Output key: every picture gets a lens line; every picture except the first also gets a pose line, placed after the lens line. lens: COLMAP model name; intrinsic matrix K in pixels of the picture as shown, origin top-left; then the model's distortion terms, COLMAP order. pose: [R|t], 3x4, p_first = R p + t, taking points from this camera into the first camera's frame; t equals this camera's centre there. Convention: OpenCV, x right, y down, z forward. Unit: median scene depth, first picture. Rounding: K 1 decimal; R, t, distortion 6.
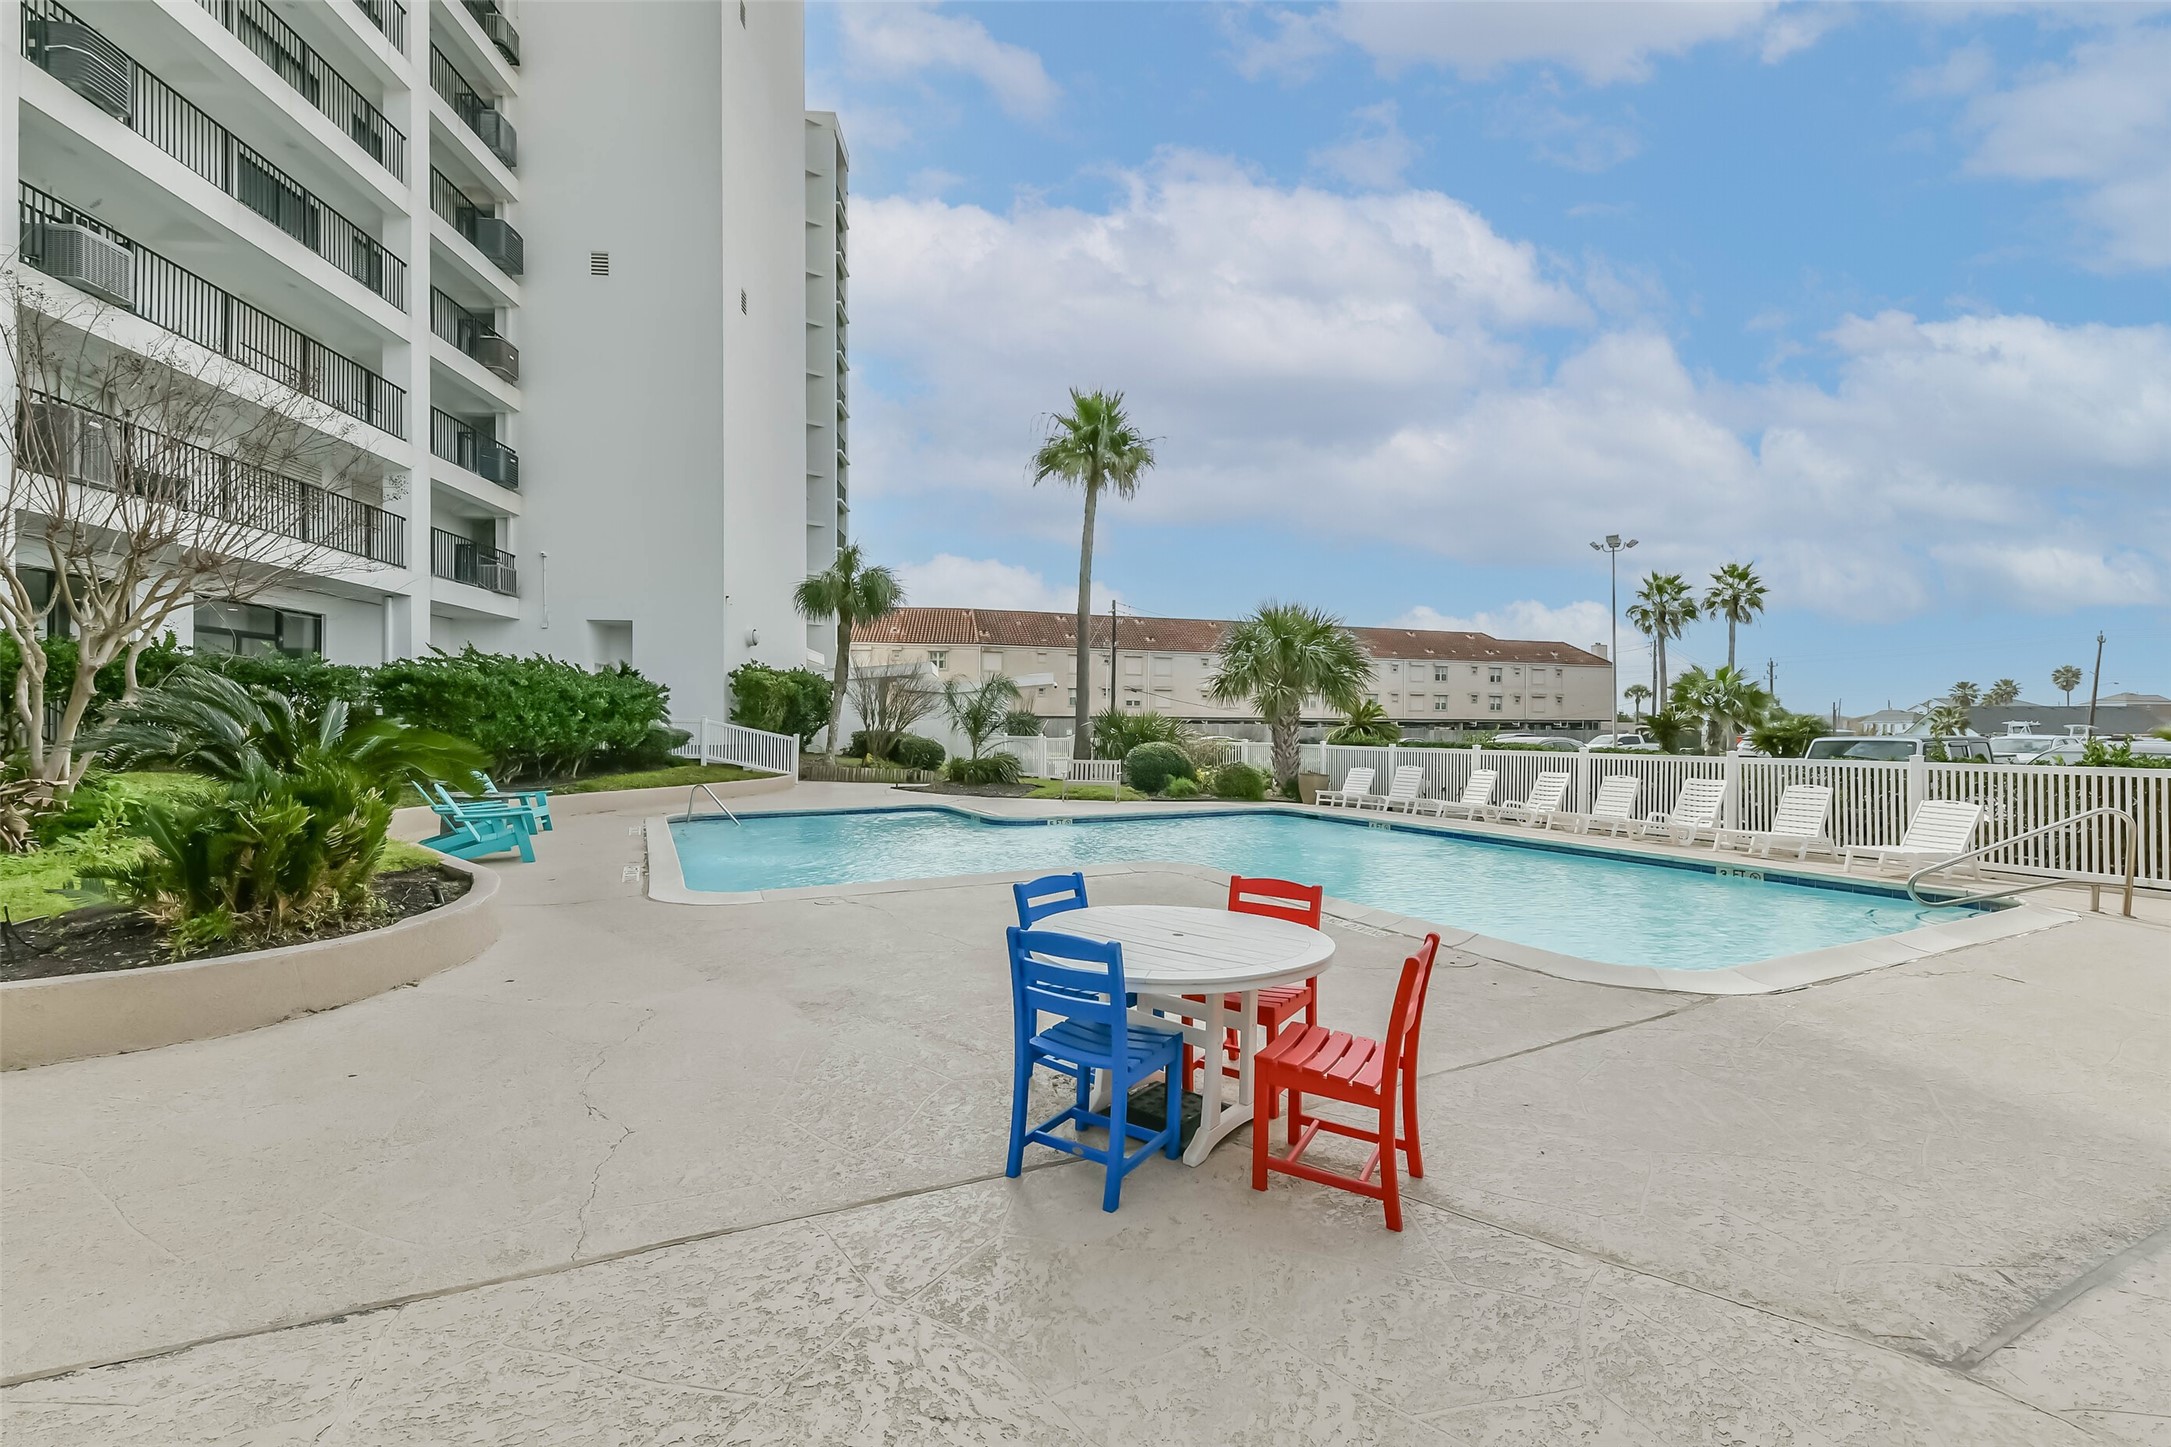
lens RADIAL K [[847.1, 0, 1100.4], [0, 847.1, 718.1], [0, 0, 1]] dist [0.035514, -0.009518]
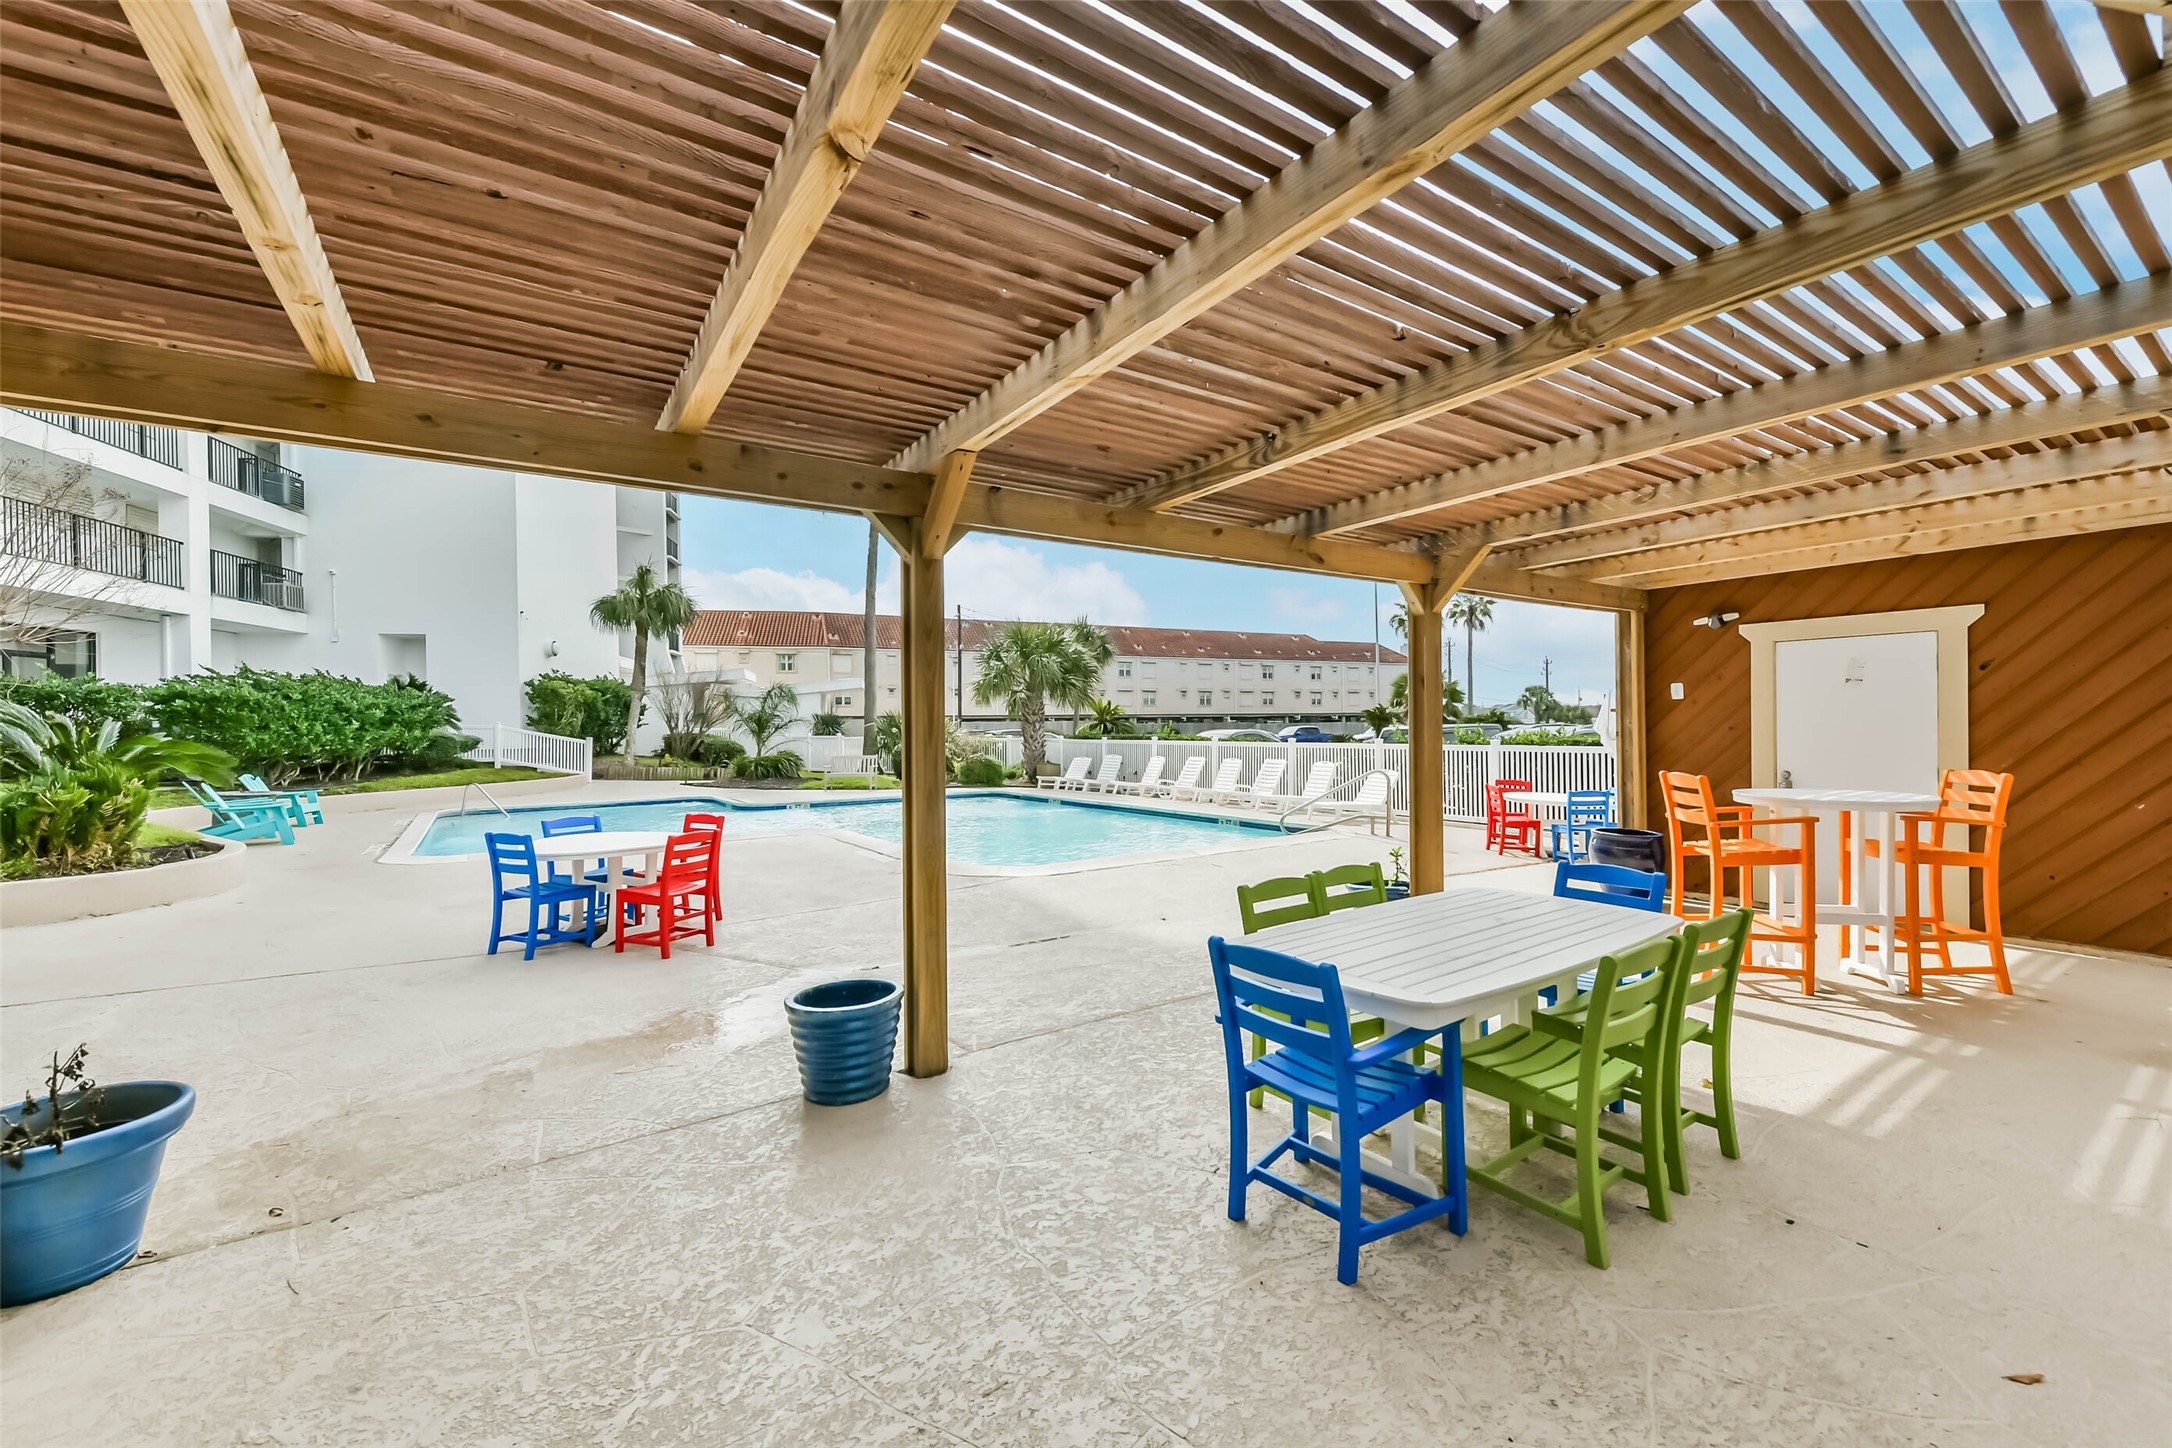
lens RADIAL K [[847.5, 0, 1100.9], [0, 847.5, 718.6], [0, 0, 1]] dist [0.035514, -0.009518]
pose [[0.992473, -0.014295, 0.121625, 0.207802], [0.013798, 0.999893, 0.004921, -0.002744], [-0.121682, -0.003205, 0.992564, -0.229930]]
